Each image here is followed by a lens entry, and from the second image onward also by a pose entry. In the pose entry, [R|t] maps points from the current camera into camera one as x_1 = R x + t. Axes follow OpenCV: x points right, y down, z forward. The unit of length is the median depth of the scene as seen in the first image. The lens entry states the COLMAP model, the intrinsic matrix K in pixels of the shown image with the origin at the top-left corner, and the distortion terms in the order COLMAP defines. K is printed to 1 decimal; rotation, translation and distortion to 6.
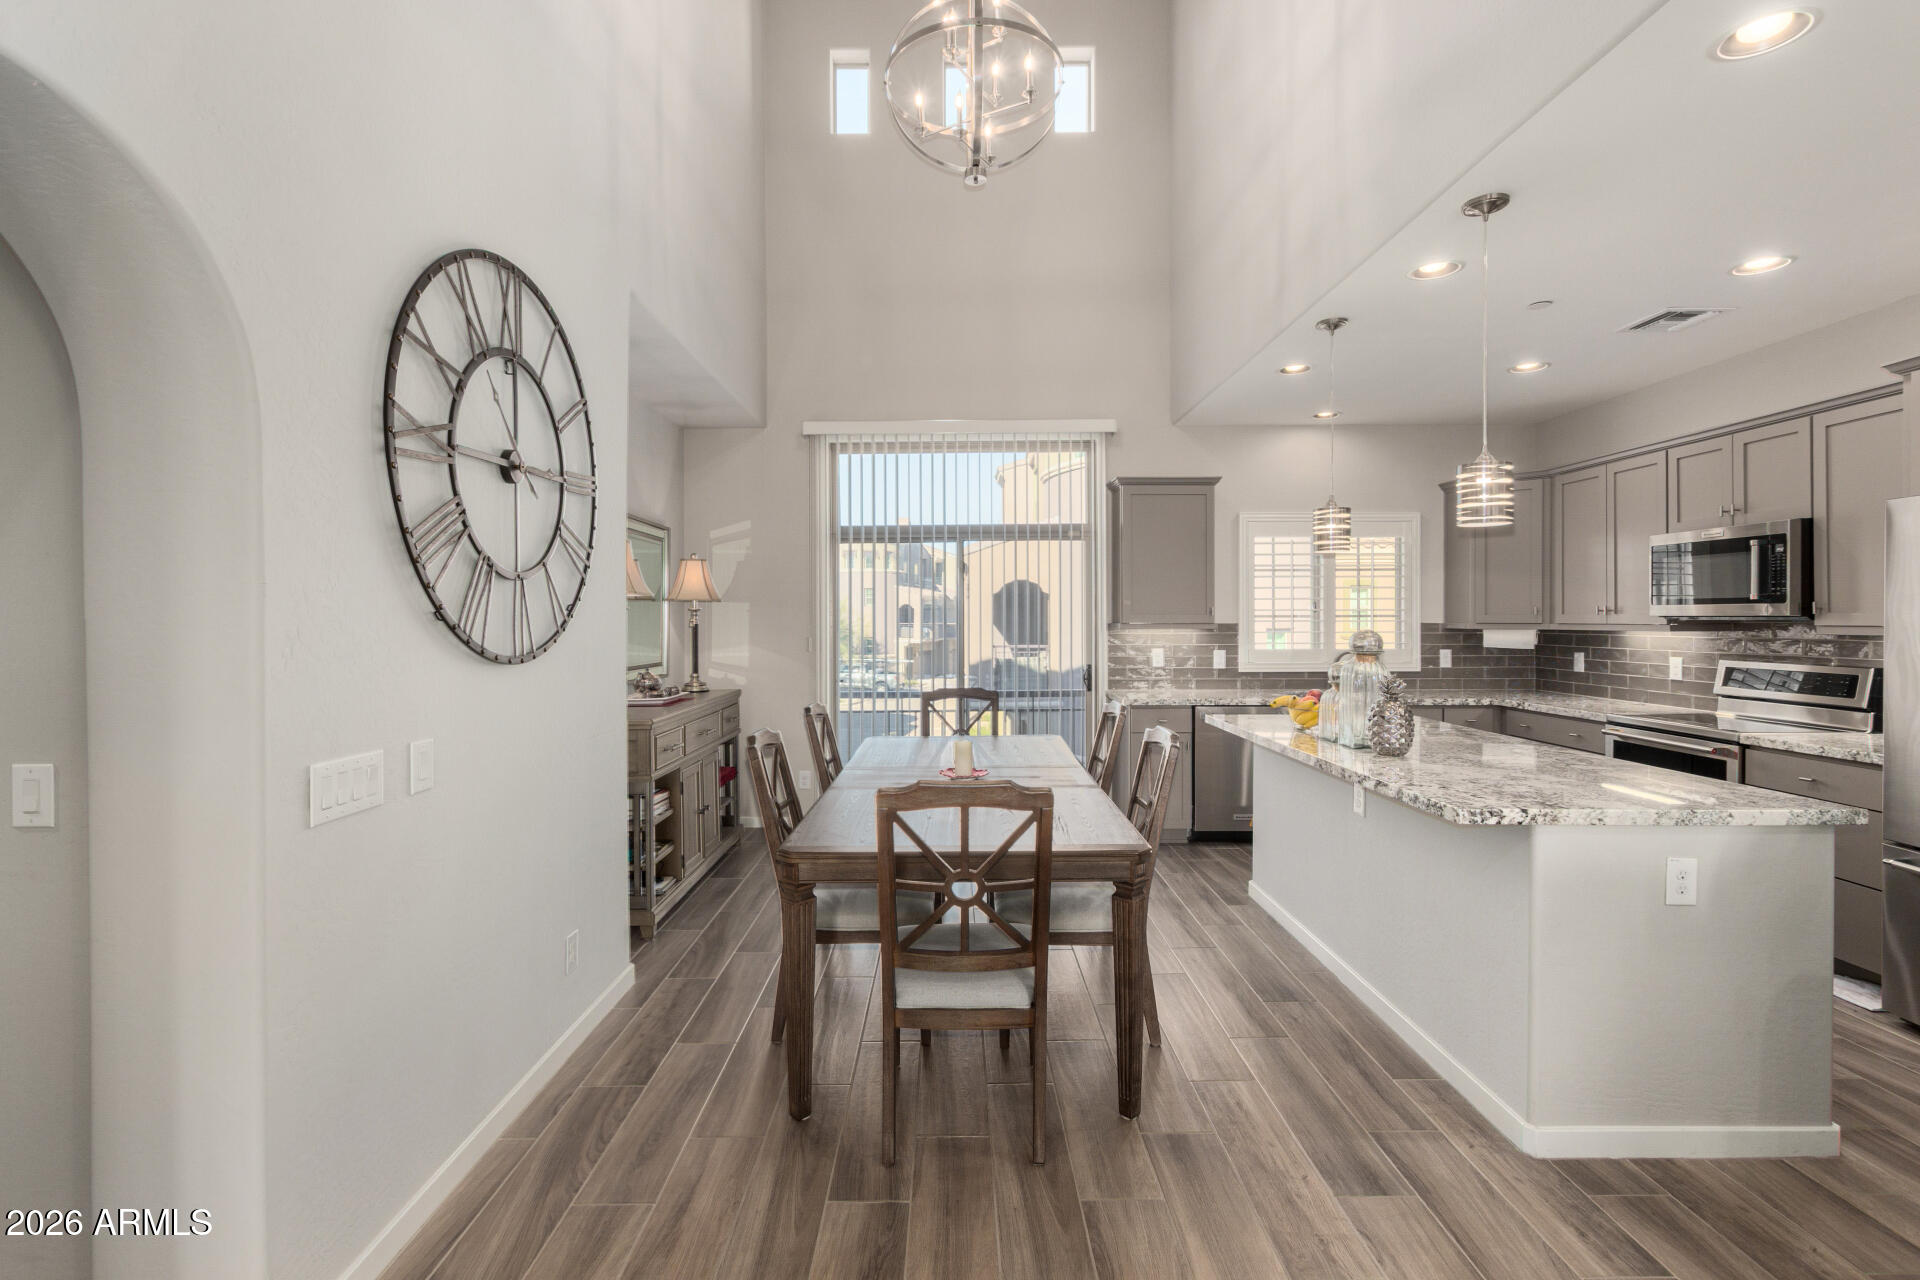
lens RADIAL K [[903.9, 0, 951.8], [0, 903.9, 618.1], [0, 0, 1]] dist [0.001244, -0.000495]
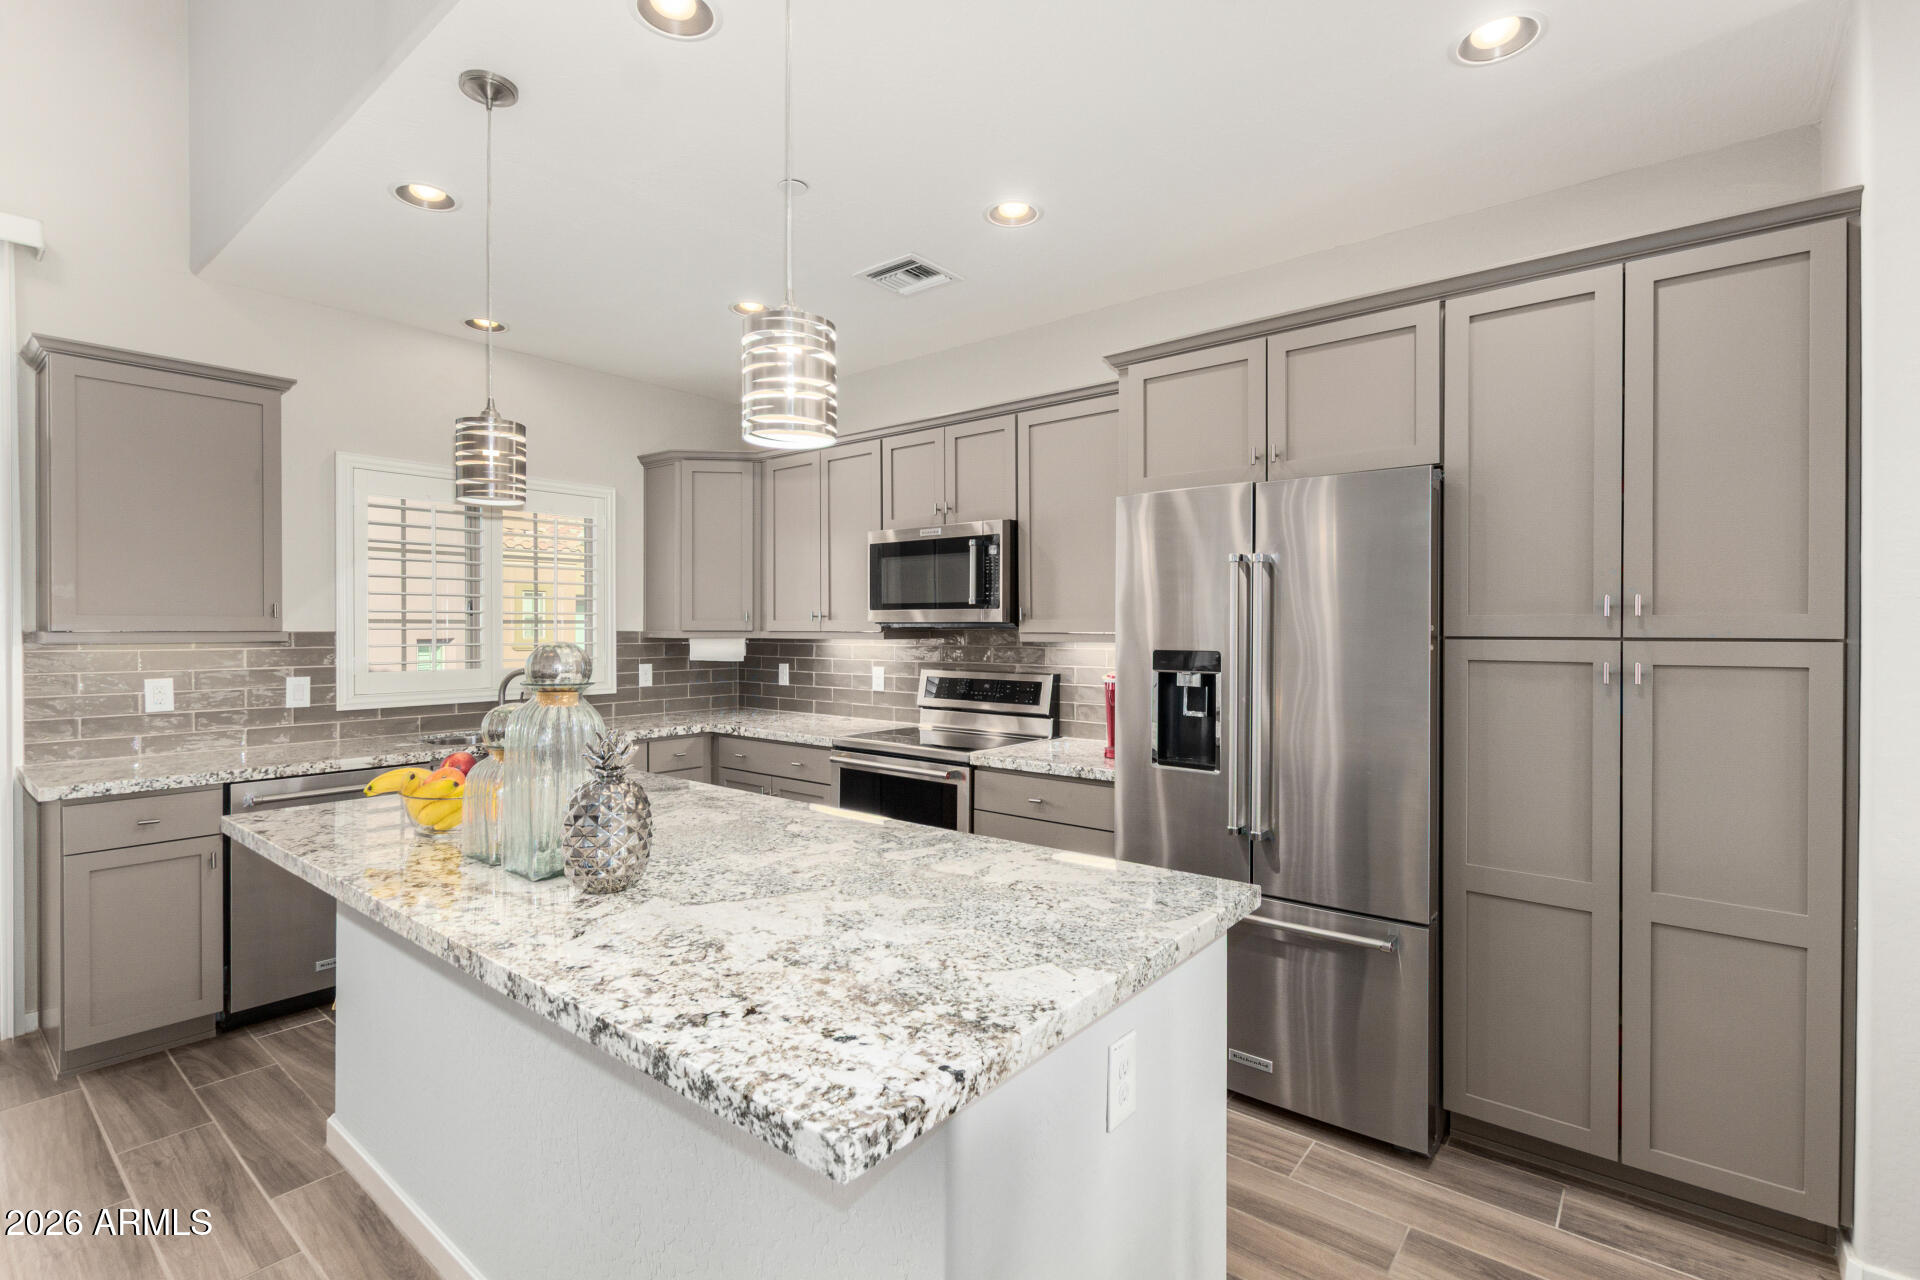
lens RADIAL K [[882.0, 0, 962.9], [0, 882.0, 633.4], [0, 0, 1]] dist [0.002533, 0.000823]
pose [[0.637936, -0.002214, 0.770086, 0.163761], [-0.002568, 0.999984, 0.005002, 0.003983], [-0.770085, -0.005168, 0.637920, 0.376261]]
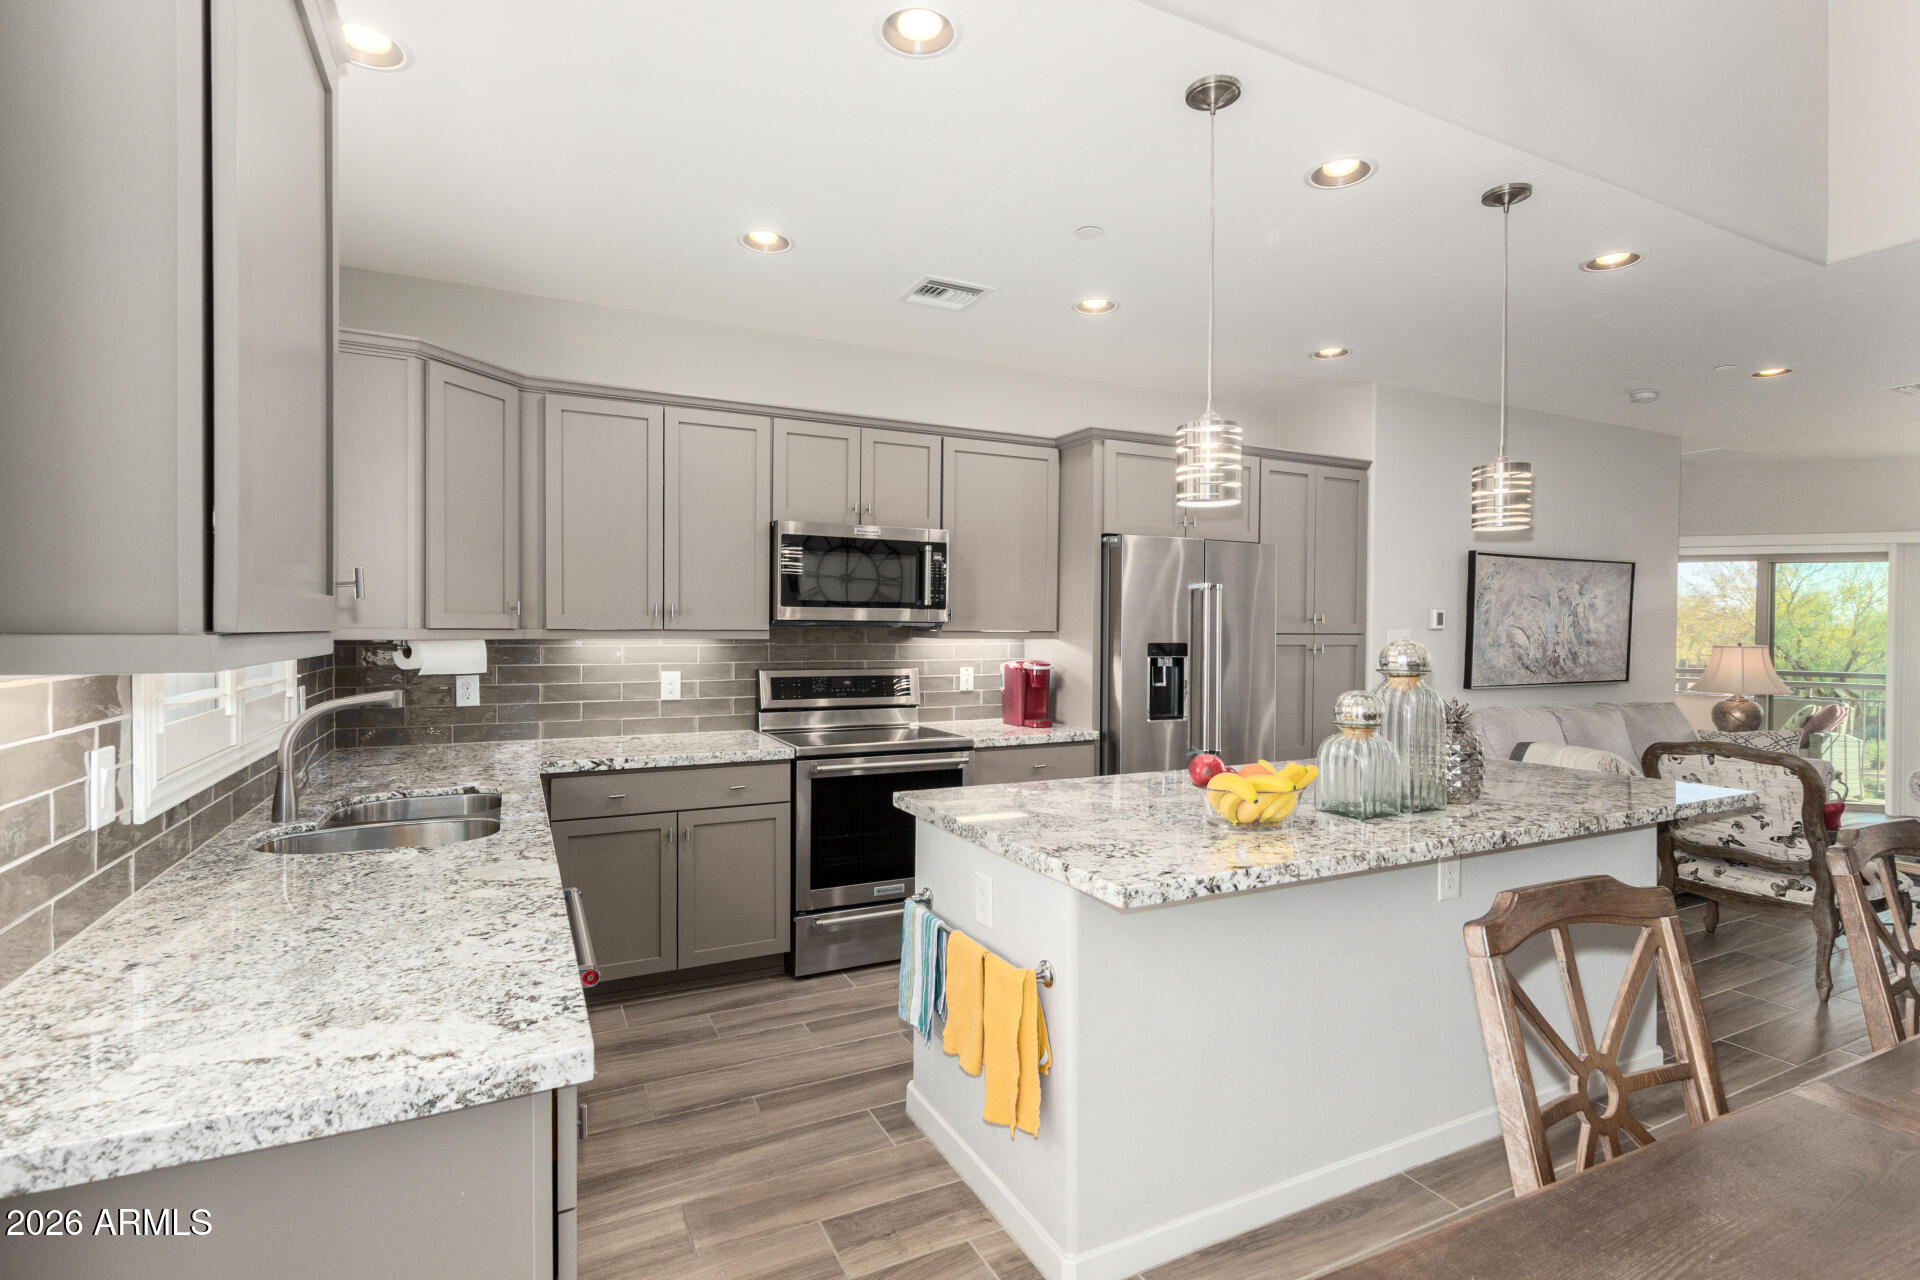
lens RADIAL K [[792.9, 0, 1127.7], [0, 792.9, 640.2], [0, 0, 1]] dist [0.000789, 0.000077]
pose [[-0.436498, -0.016652, 0.899551, 0.000302], [-0.007221, 0.999861, 0.015005, 0.002913], [-0.899676, 0.000053, -0.436557, 1.025093]]
